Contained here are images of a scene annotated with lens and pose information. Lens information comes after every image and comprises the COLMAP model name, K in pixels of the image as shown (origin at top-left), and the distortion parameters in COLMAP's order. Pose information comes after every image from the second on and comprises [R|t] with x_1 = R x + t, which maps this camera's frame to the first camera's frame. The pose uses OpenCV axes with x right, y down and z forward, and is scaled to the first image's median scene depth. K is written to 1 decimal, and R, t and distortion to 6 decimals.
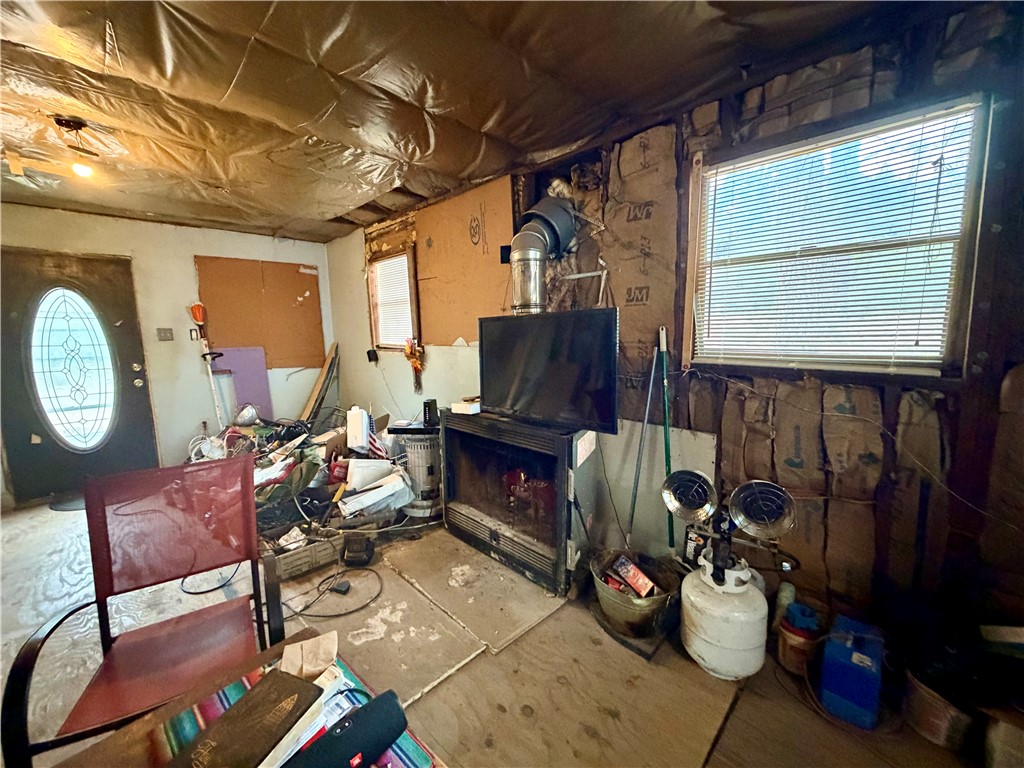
lens RADIAL K [[410.4, 0, 512.0], [0, 410.4, 384.0], [0, 0, 1]] dist [0.001406, -0.000167]
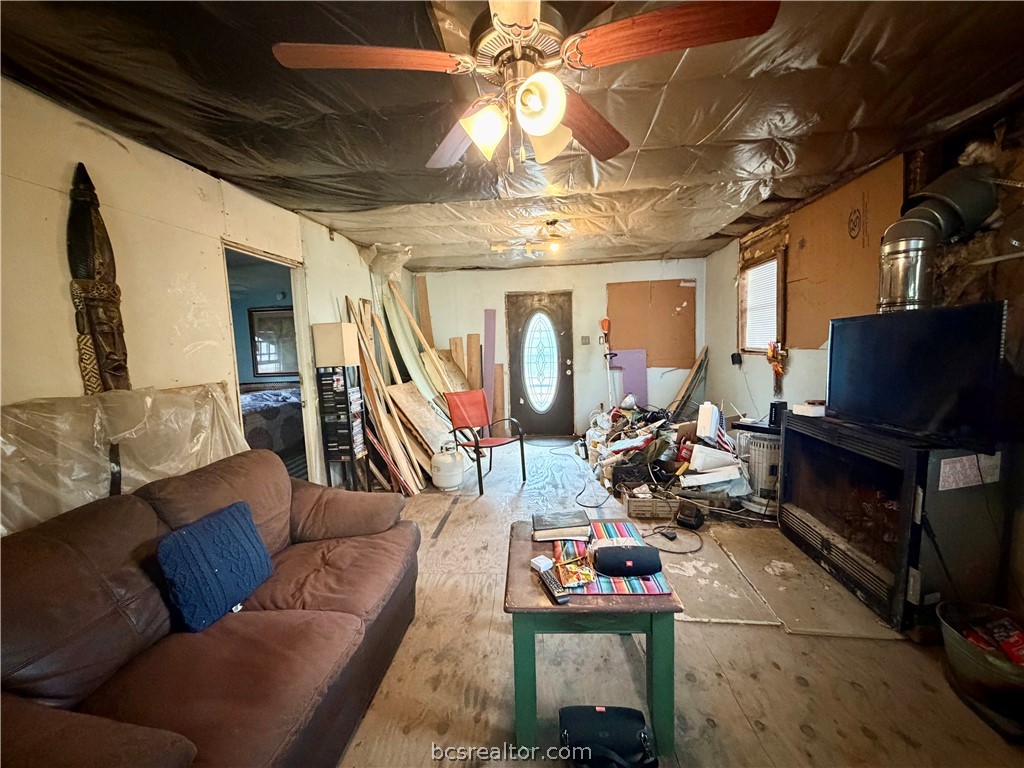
lens RADIAL K [[410.4, 0, 512.0], [0, 410.4, 384.0], [0, 0, 1]] dist [0.001406, -0.000167]
pose [[0.633356, 0.074105, -0.770304, 0.171023], [-0.085995, 0.995979, 0.025108, 0.027748], [0.769067, 0.050340, 0.637182, -0.166151]]
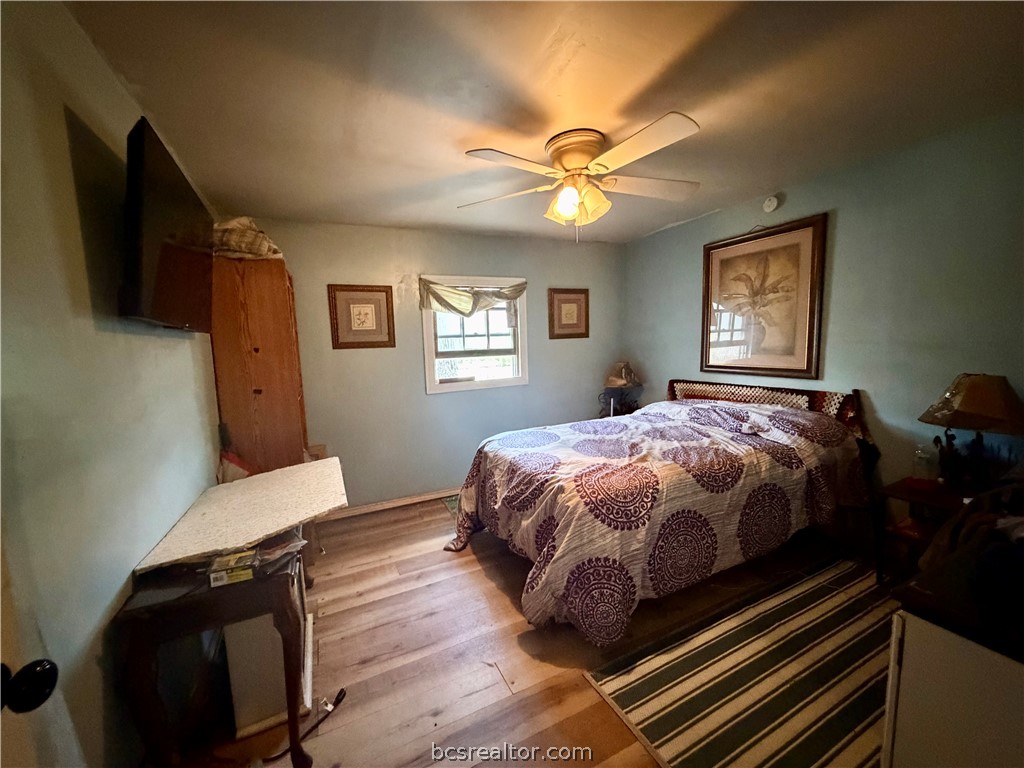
lens RADIAL K [[410.4, 0, 512.0], [0, 410.4, 384.0], [0, 0, 1]] dist [0.001406, -0.000167]
pose [[-0.326593, 0.135806, -0.935358, -1.125618], [-0.093883, 0.980068, 0.175078, 0.042613], [0.940491, 0.144993, -0.307334, 0.030917]]
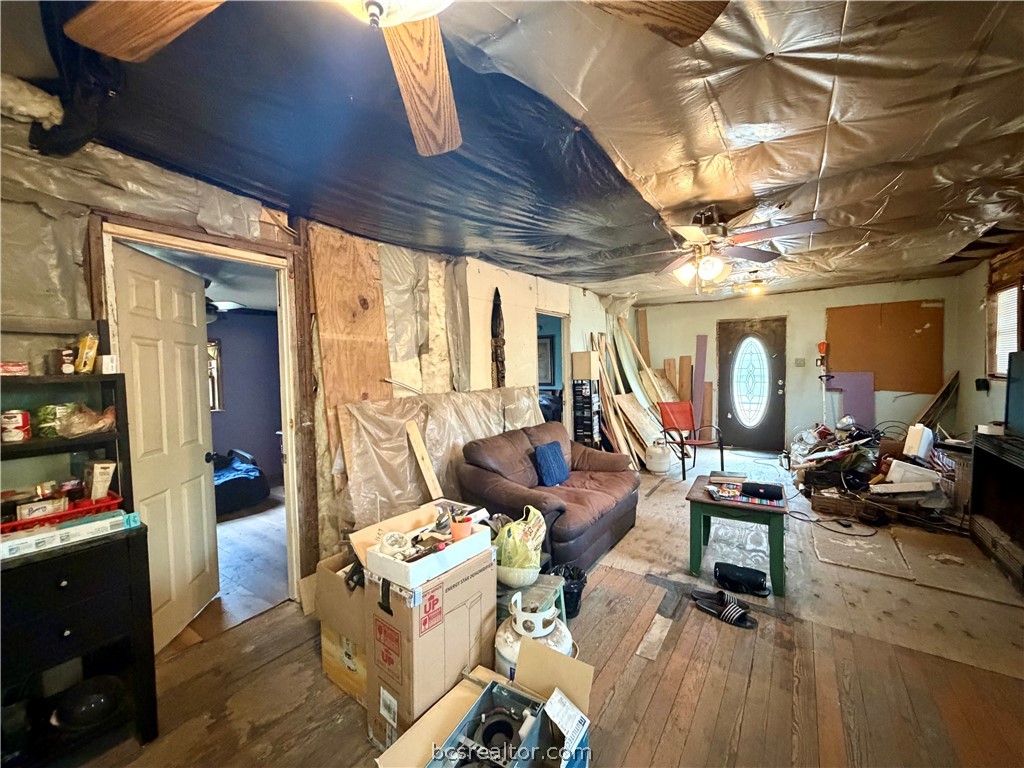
lens RADIAL K [[410.4, 0, 512.0], [0, 410.4, 384.0], [0, 0, 1]] dist [0.001406, -0.000167]
pose [[0.179941, 0.058950, -0.981909, 0.669264], [-0.117727, 0.992319, 0.038000, 0.039479], [0.976607, 0.108760, 0.185499, -0.461365]]
